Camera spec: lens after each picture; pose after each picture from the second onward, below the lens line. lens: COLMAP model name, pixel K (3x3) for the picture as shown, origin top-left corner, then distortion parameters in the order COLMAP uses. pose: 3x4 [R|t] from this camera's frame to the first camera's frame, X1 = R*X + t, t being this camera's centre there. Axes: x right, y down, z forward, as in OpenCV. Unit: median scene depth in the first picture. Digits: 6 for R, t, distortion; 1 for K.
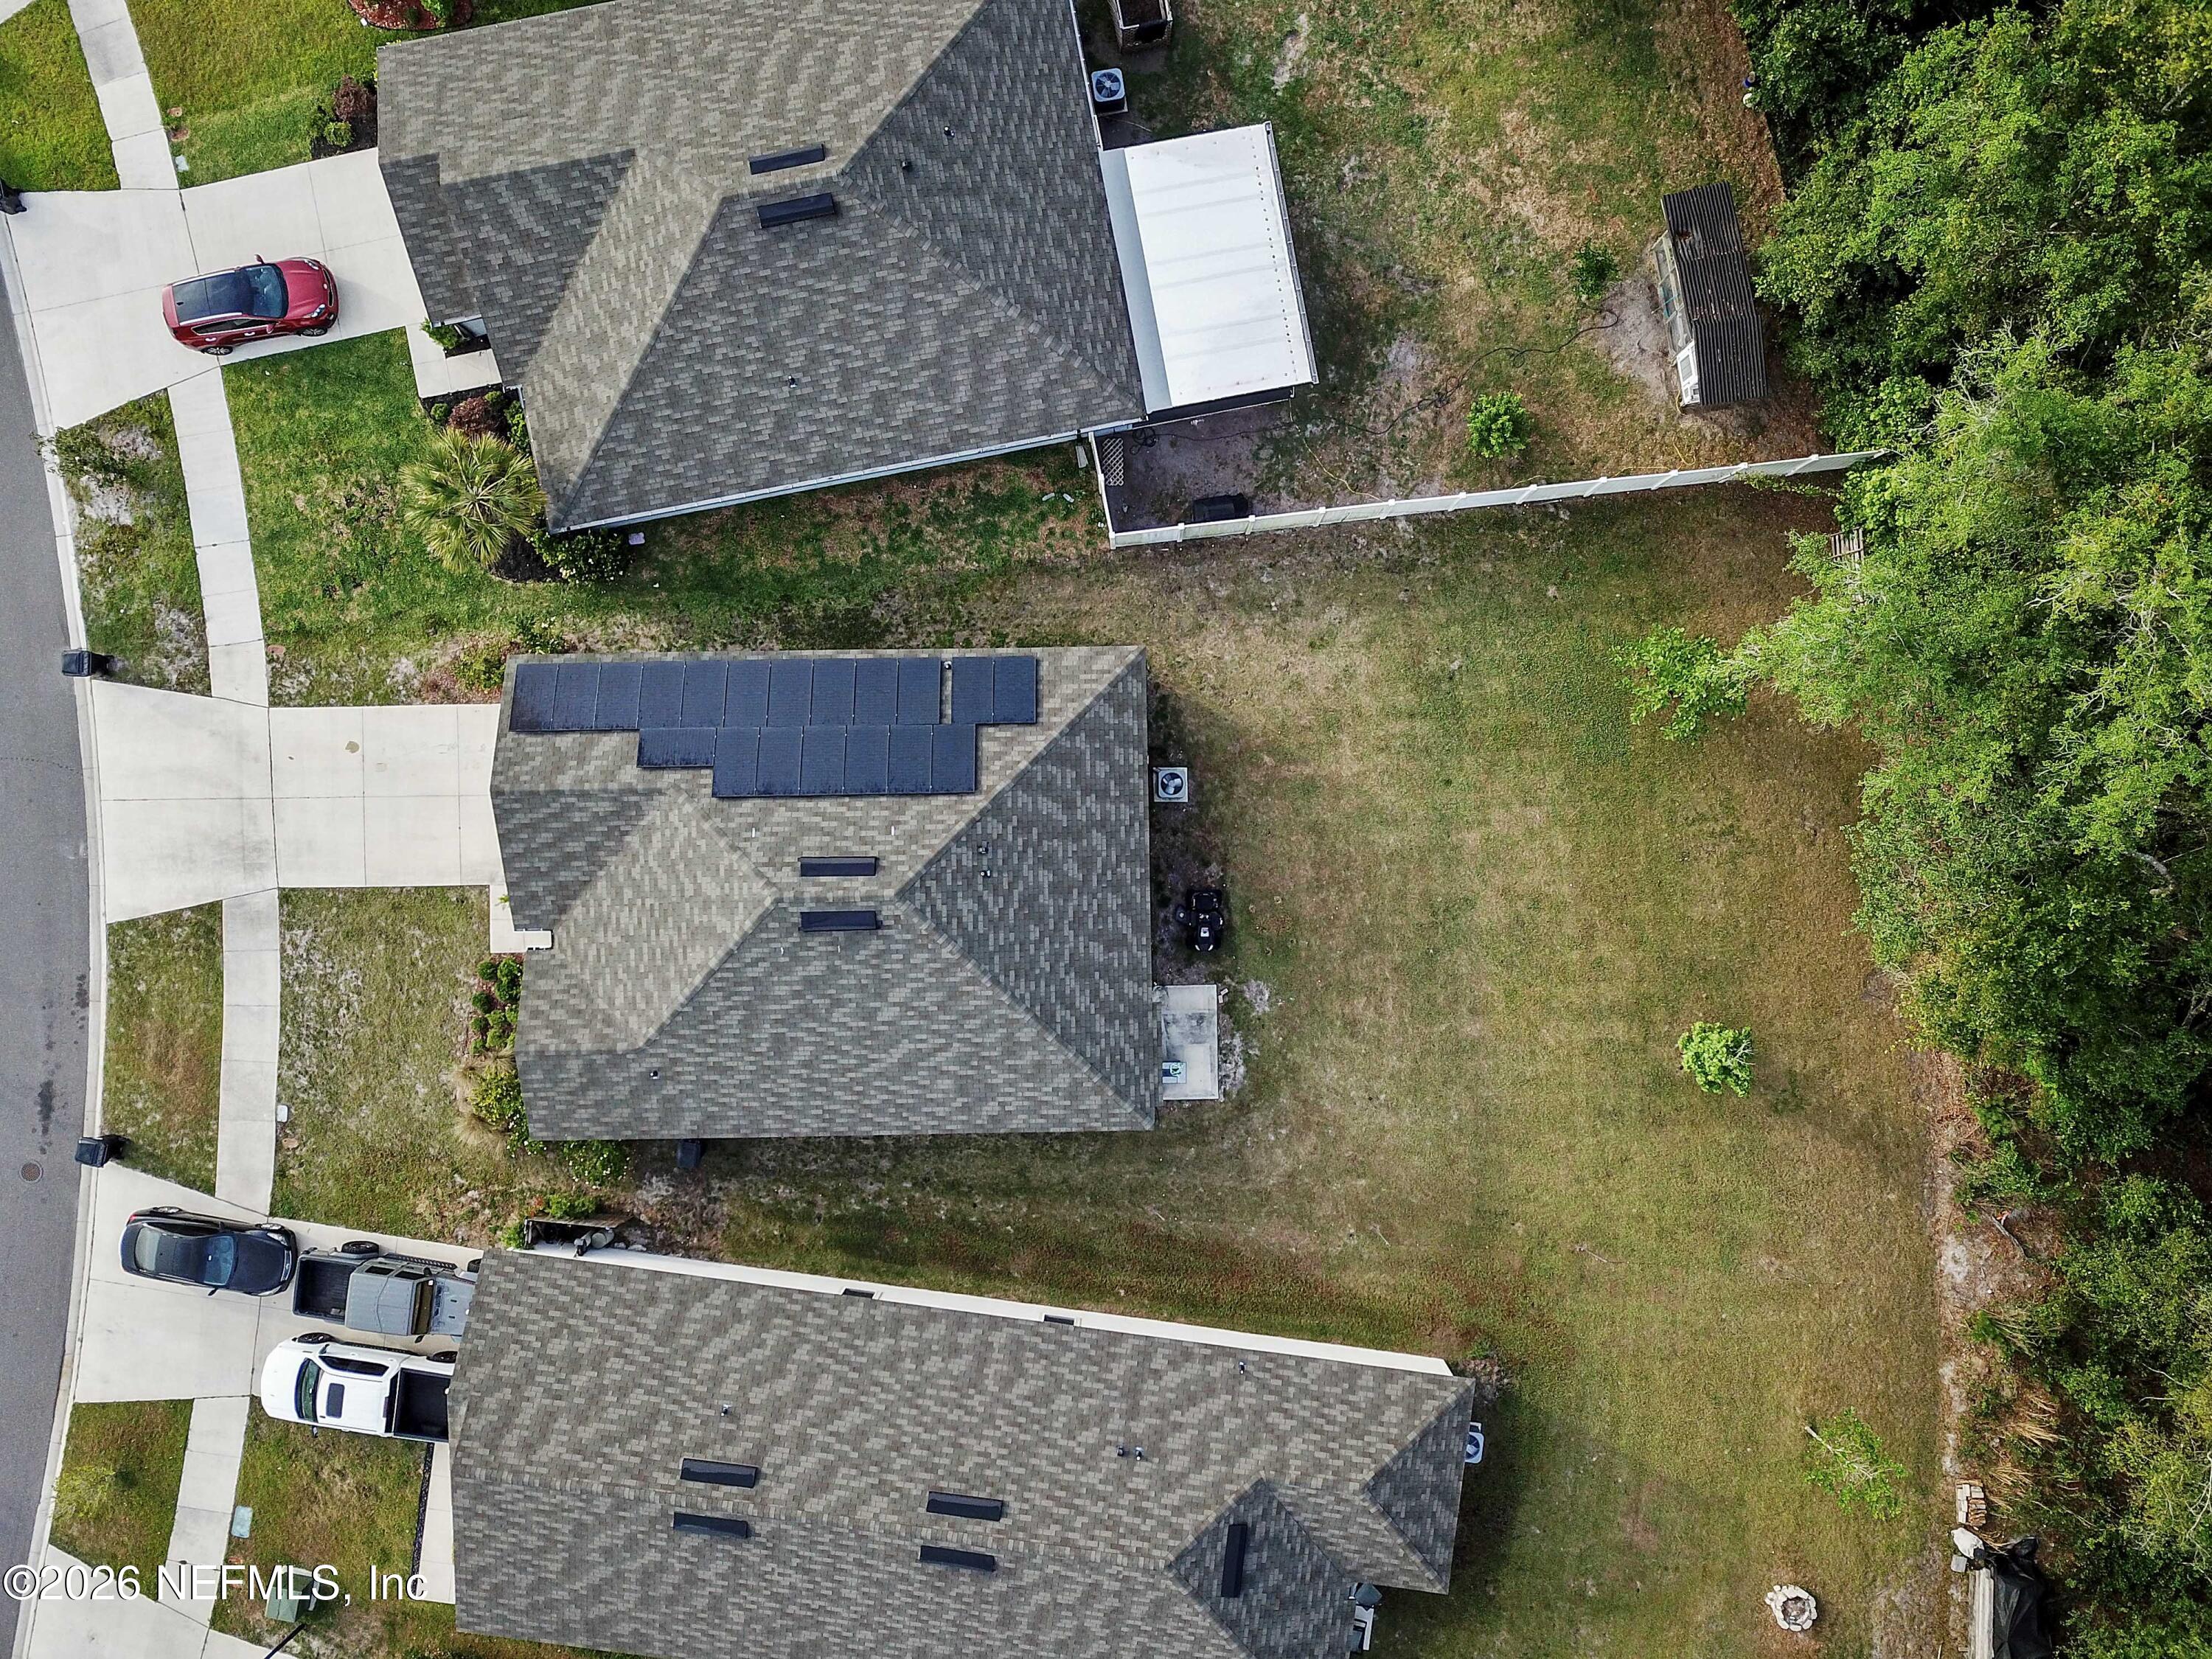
lens RADIAL K [[1677.6, 0, 1106.0], [0, 1677.6, 829.5], [0, 0, 1]] dist [0.003164, 0.207128]
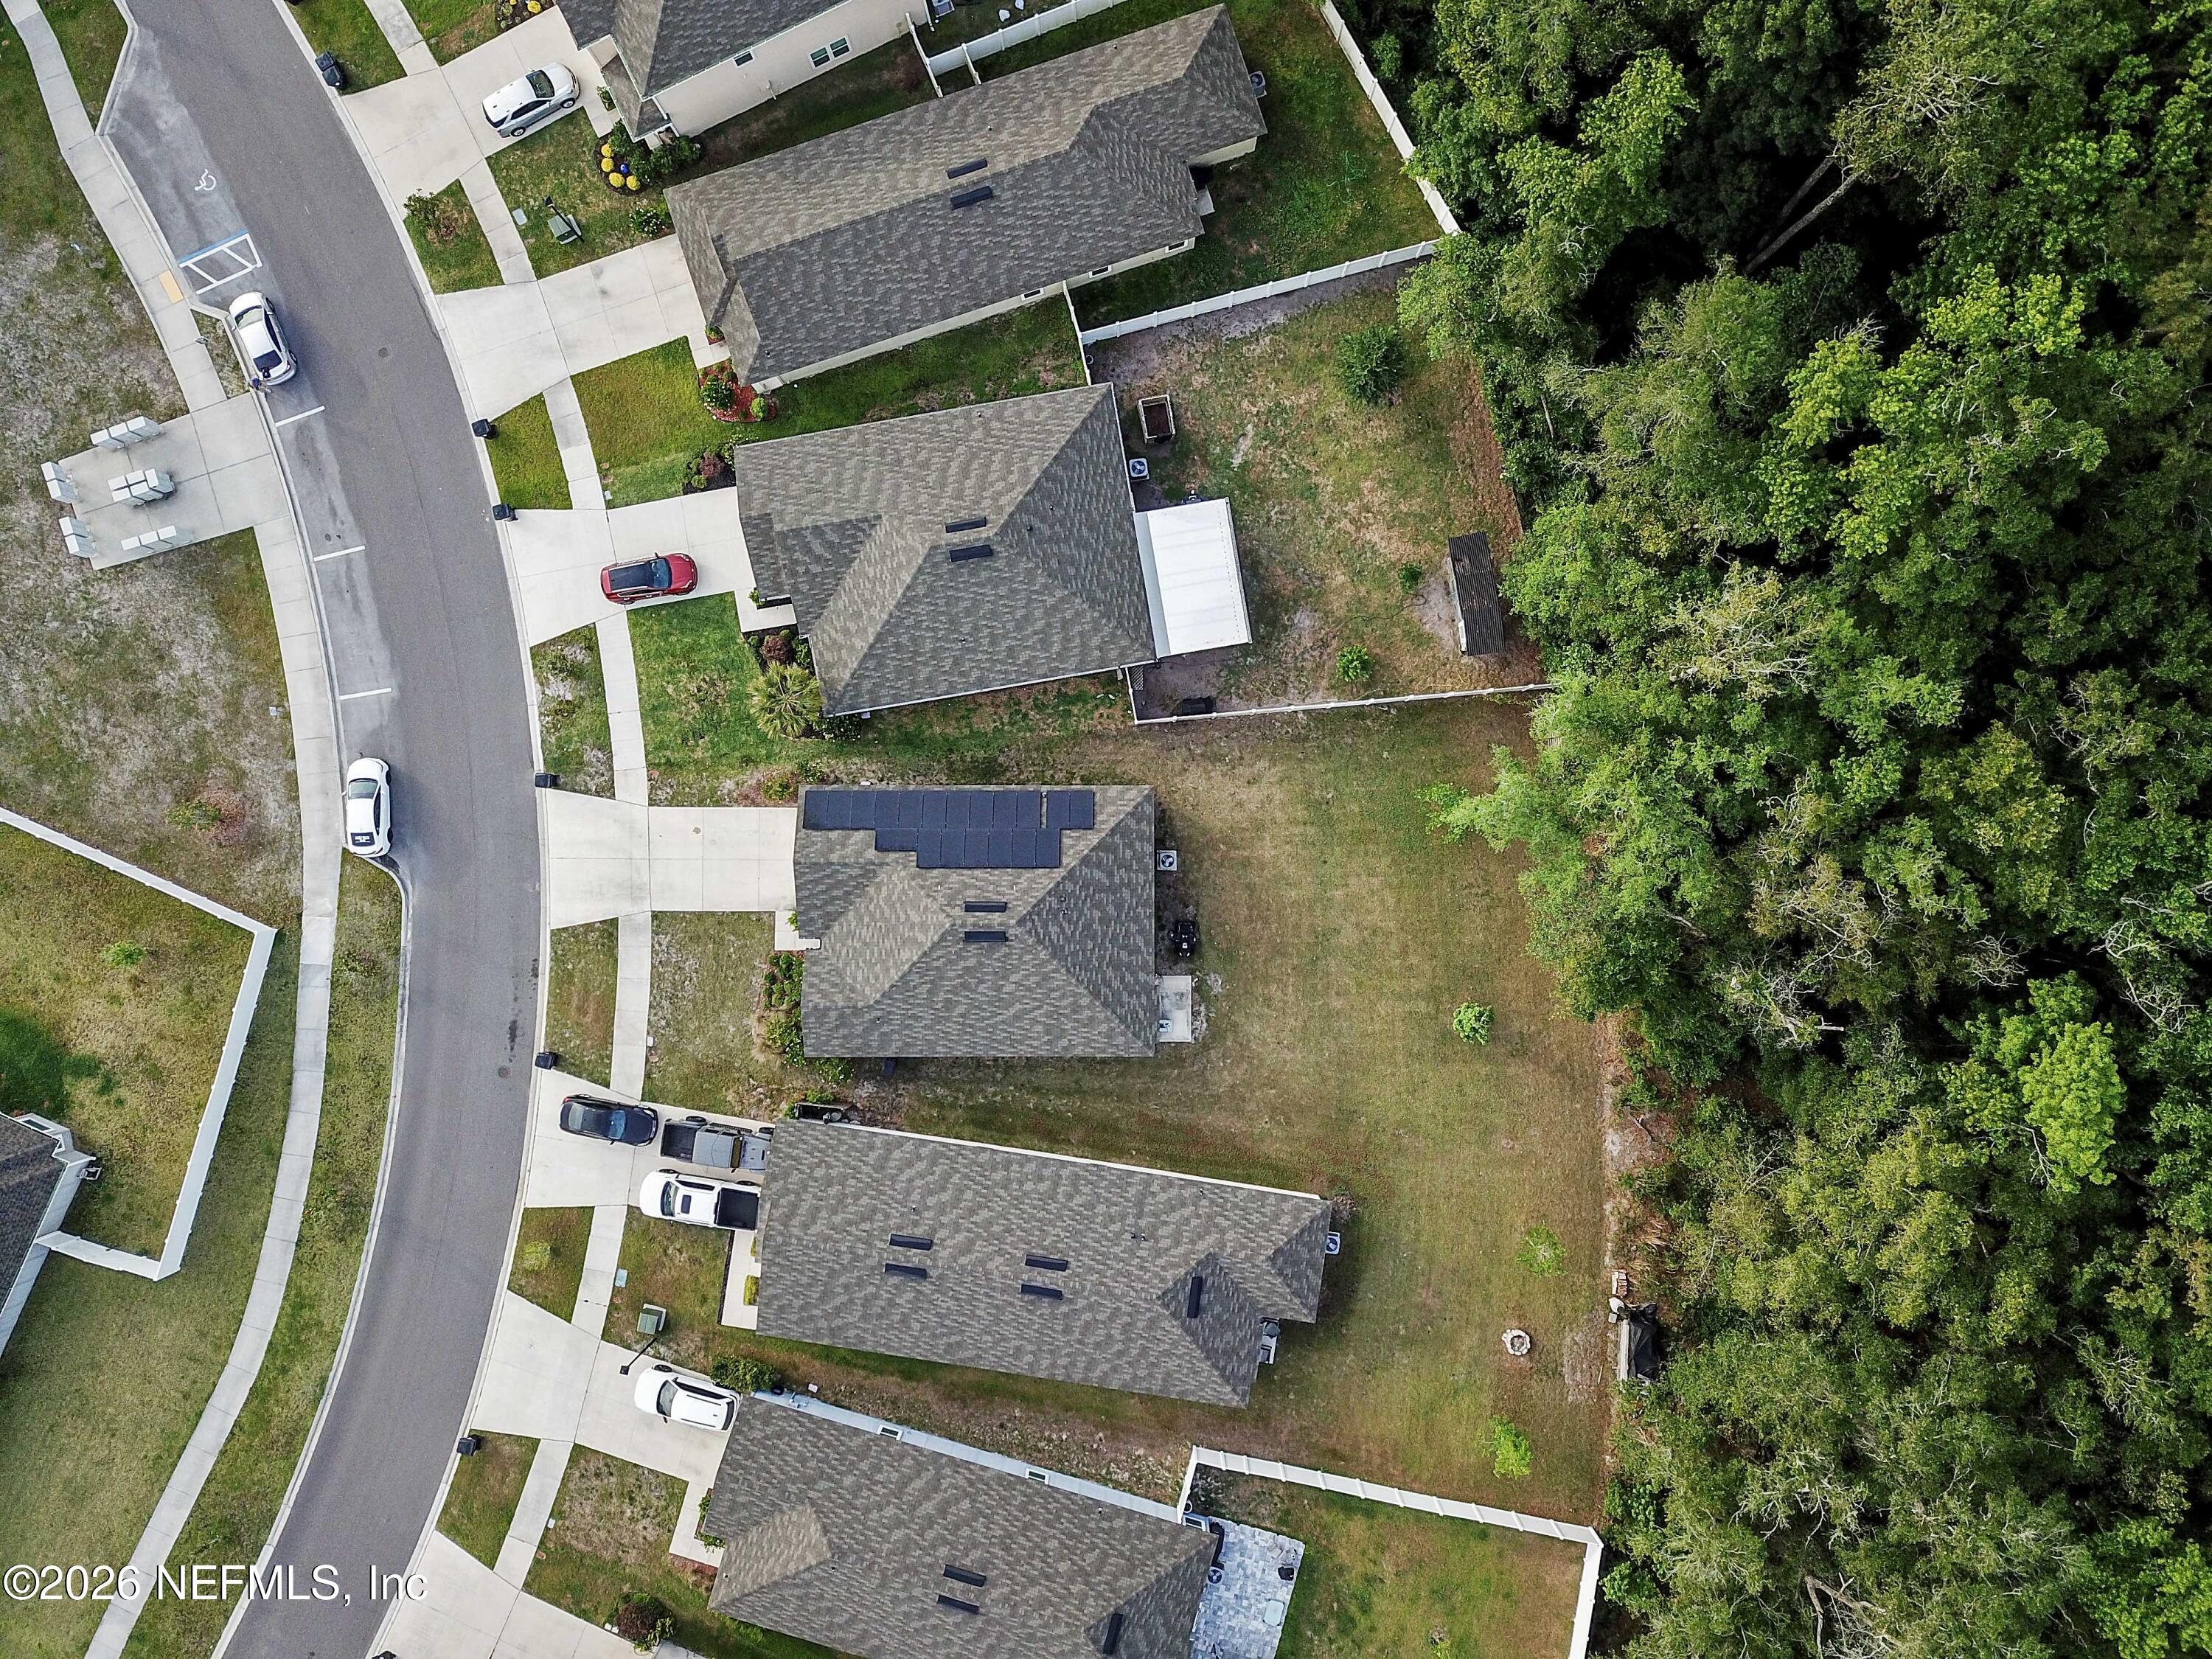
lens RADIAL K [[1676.7, 0, 1109.6], [0, 1676.7, 799.9], [0, 0, 1]] dist [0.166800, -0.001515]
pose [[0.999829, 0.018091, 0.003842, -0.029386], [-0.018039, 0.999749, -0.013264, -0.066447], [-0.004081, 0.013193, 0.999905, -0.762079]]
